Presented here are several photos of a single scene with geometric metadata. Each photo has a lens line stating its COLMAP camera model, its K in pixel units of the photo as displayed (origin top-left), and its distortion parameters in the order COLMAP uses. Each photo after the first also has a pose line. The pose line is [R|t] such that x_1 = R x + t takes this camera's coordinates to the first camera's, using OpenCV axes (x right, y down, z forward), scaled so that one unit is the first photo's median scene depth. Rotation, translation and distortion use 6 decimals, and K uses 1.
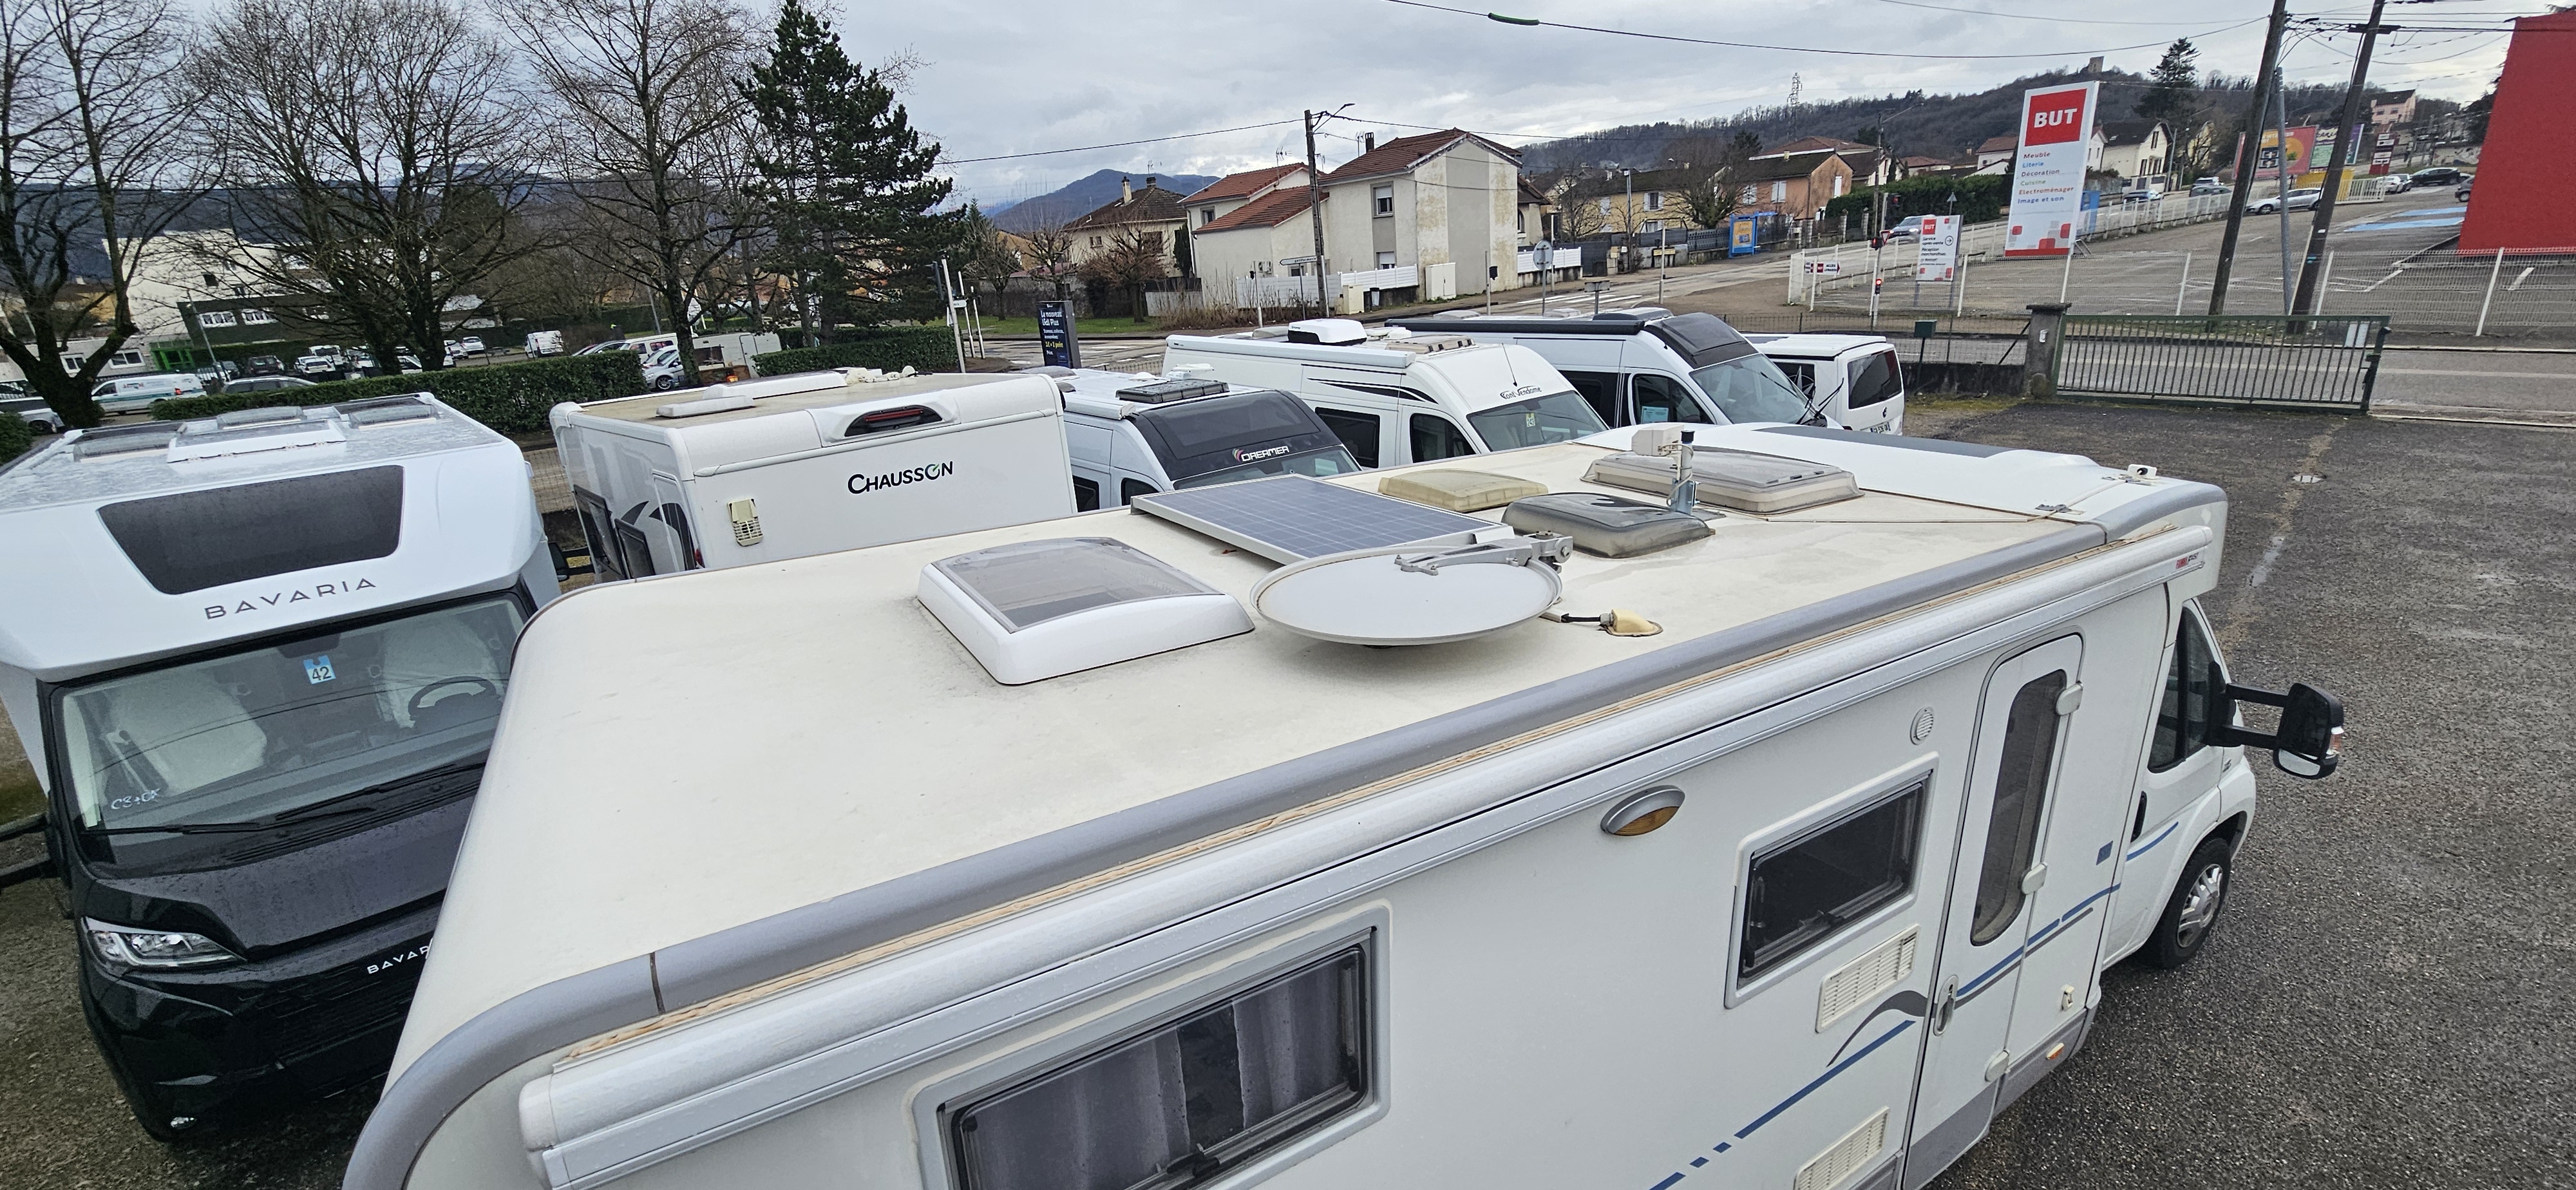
lens RADIAL K [[1059.9, 0, 1294.6], [0, 1059.9, 593.2], [0, 0, 1]] dist [0.002023, -0.000028]
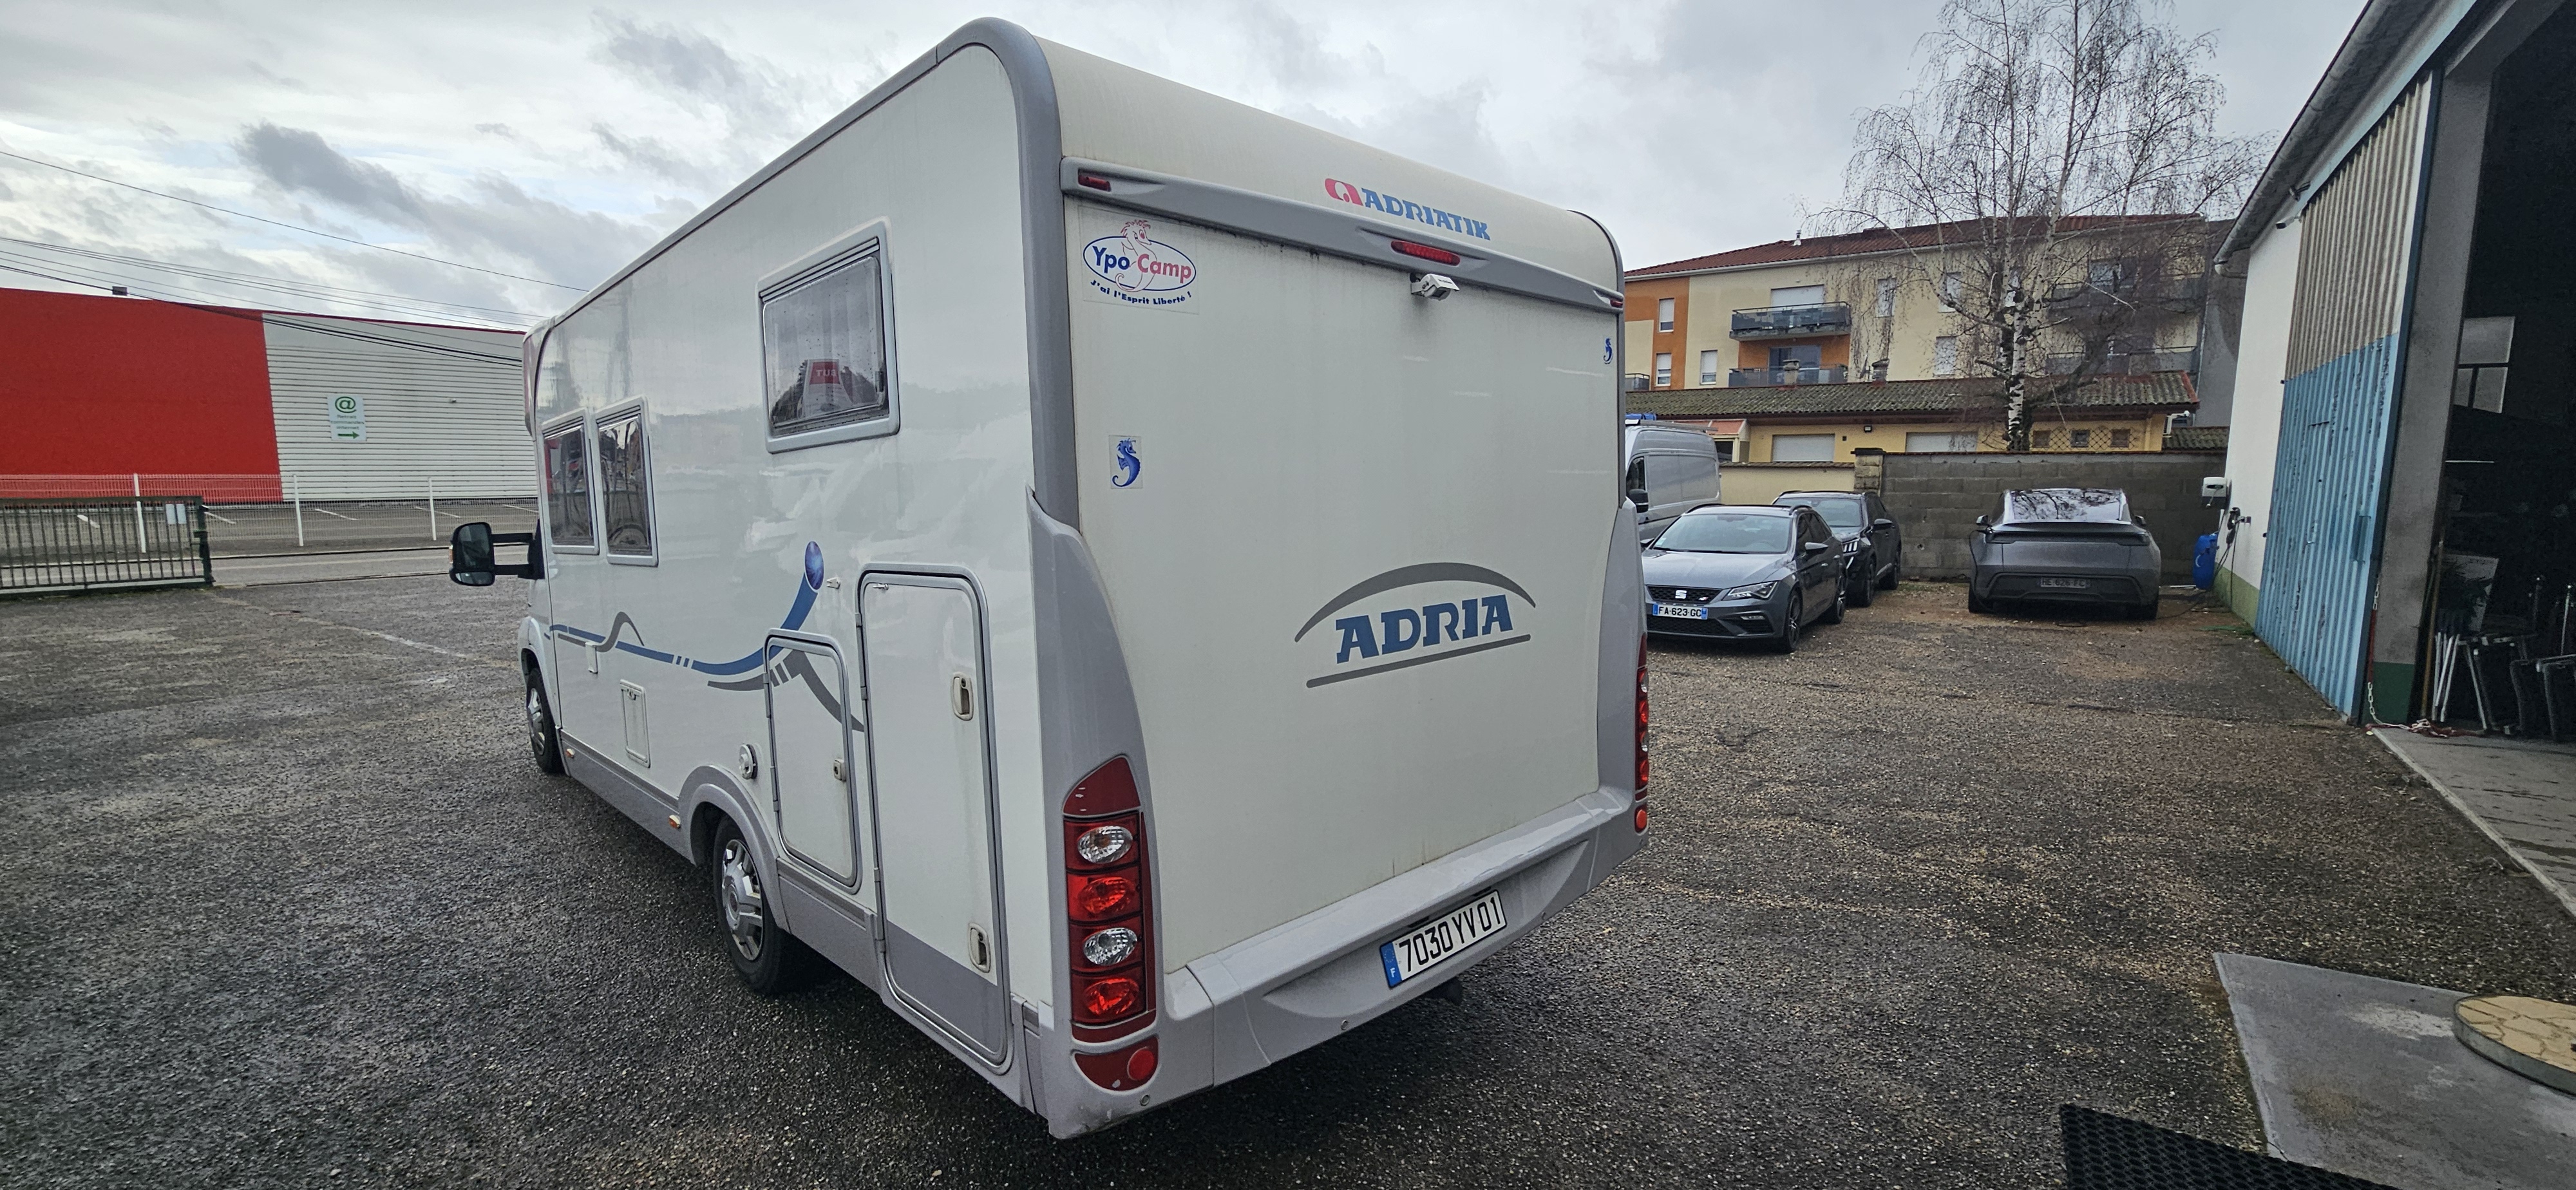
lens RADIAL K [[1059.9, 0, 1294.6], [0, 1059.9, 593.2], [0, 0, 1]] dist [0.002023, -0.000028]
pose [[-0.230952, -0.038720, 0.972194, -0.208744], [0.319990, 0.940601, 0.113477, 0.049027], [-0.918840, 0.337300, -0.204844, 0.160769]]
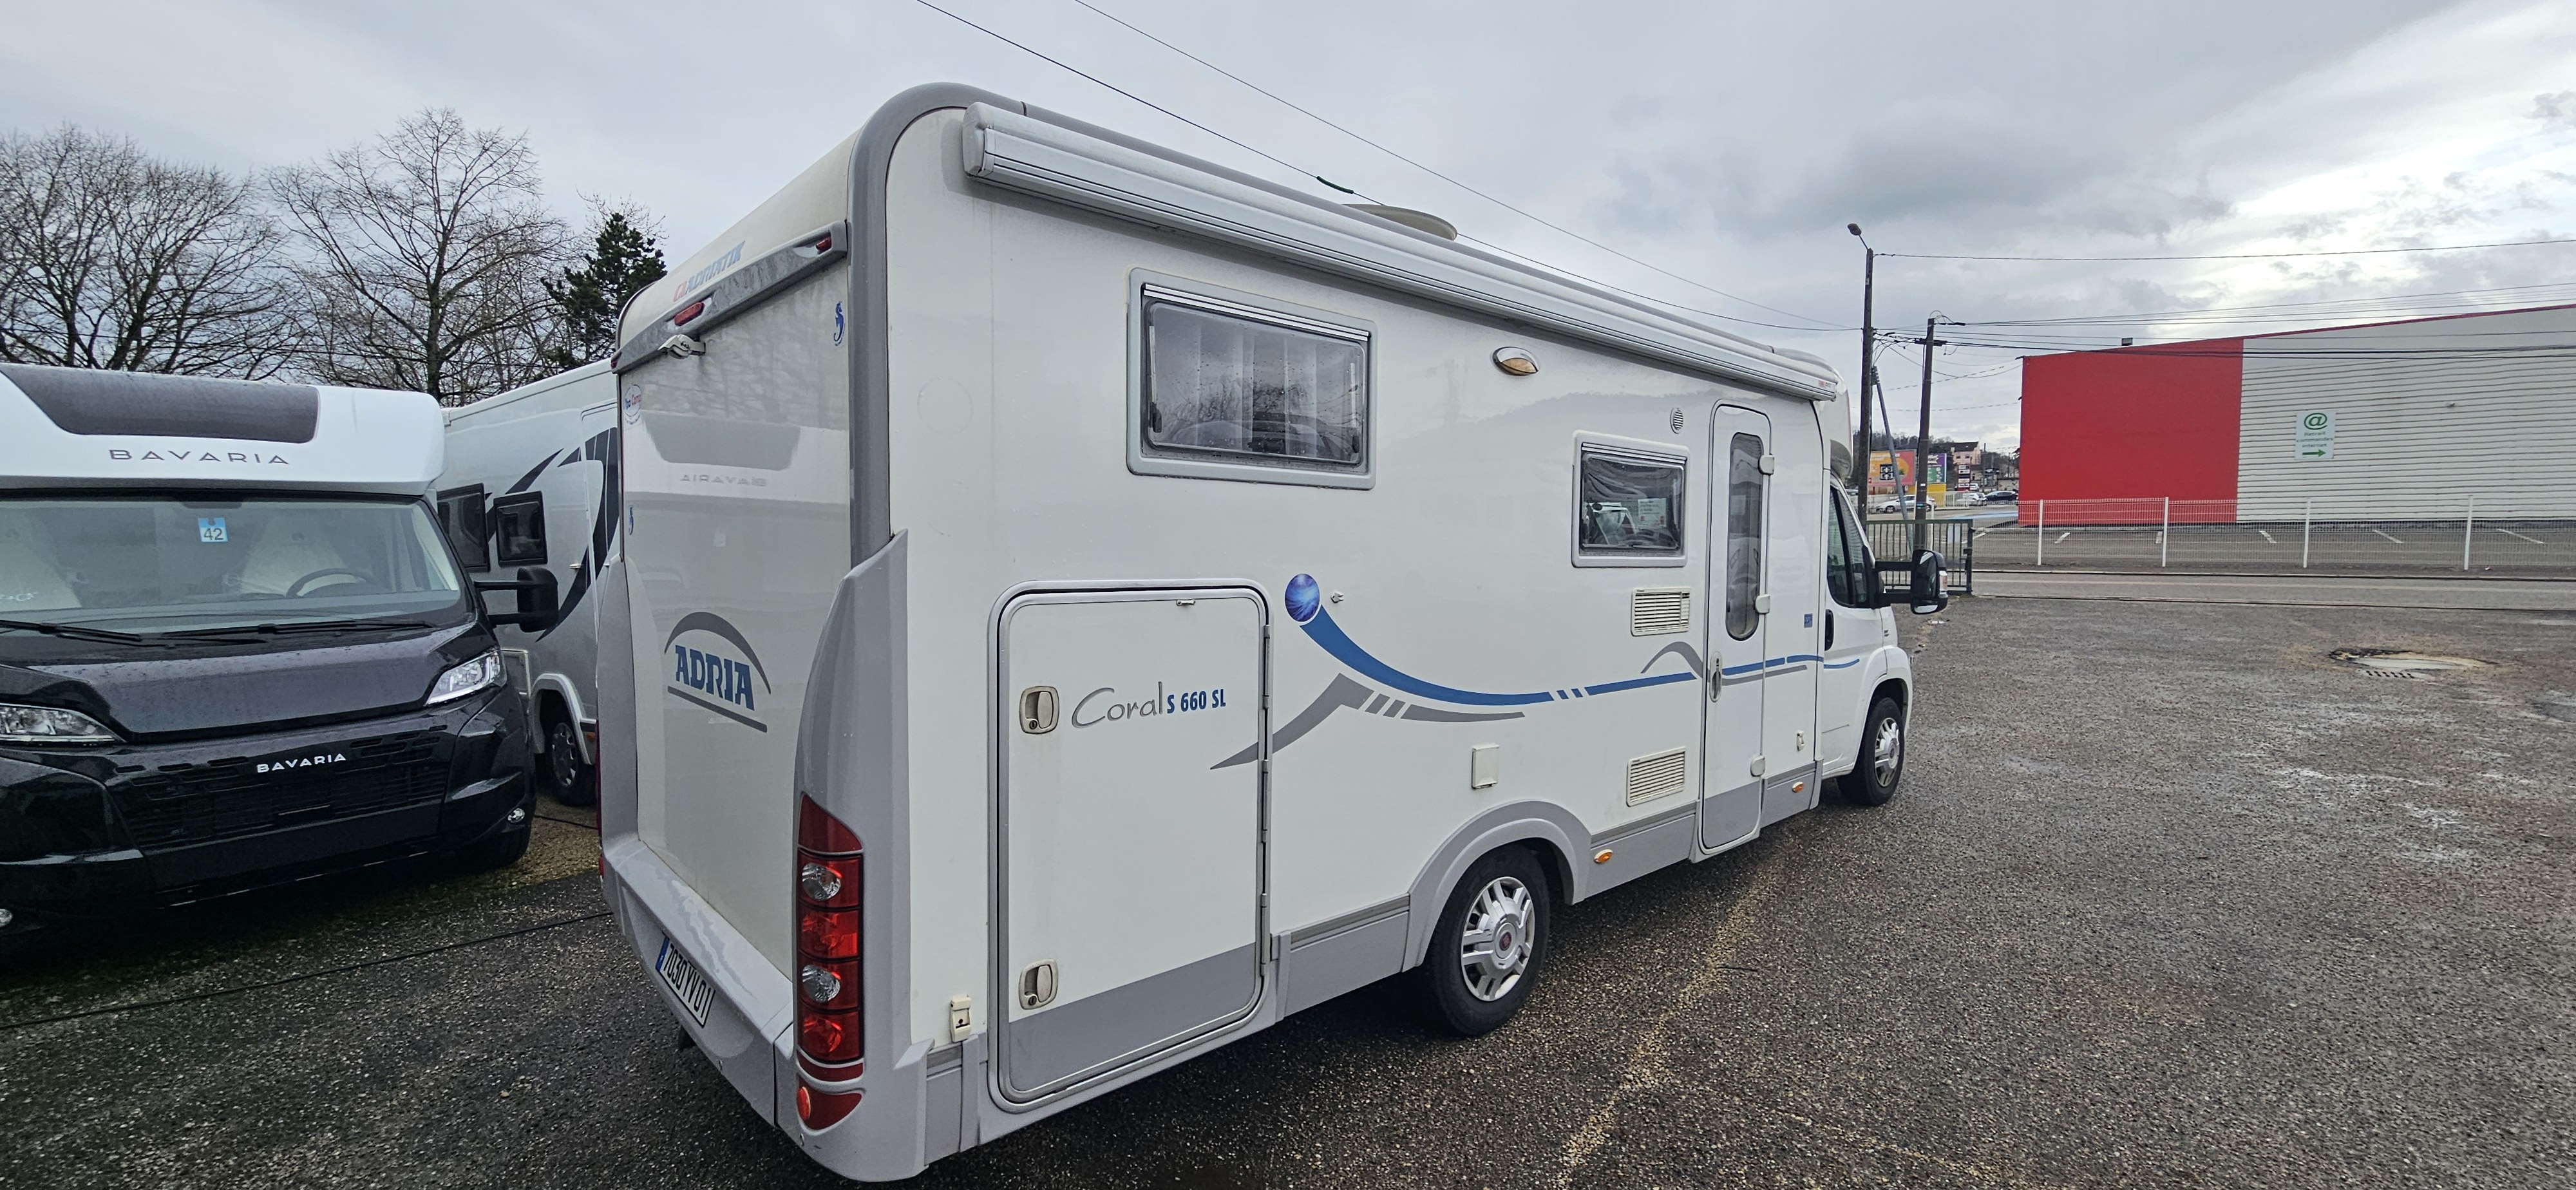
lens RADIAL K [[1059.9, 0, 1294.6], [0, 1059.9, 593.2], [0, 0, 1]] dist [0.002023, -0.000028]
pose [[0.979399, 0.035414, 0.198804, -0.030853], [0.015735, 0.968124, -0.249977, 0.100158], [-0.201319, 0.247956, 0.947623, -0.033635]]
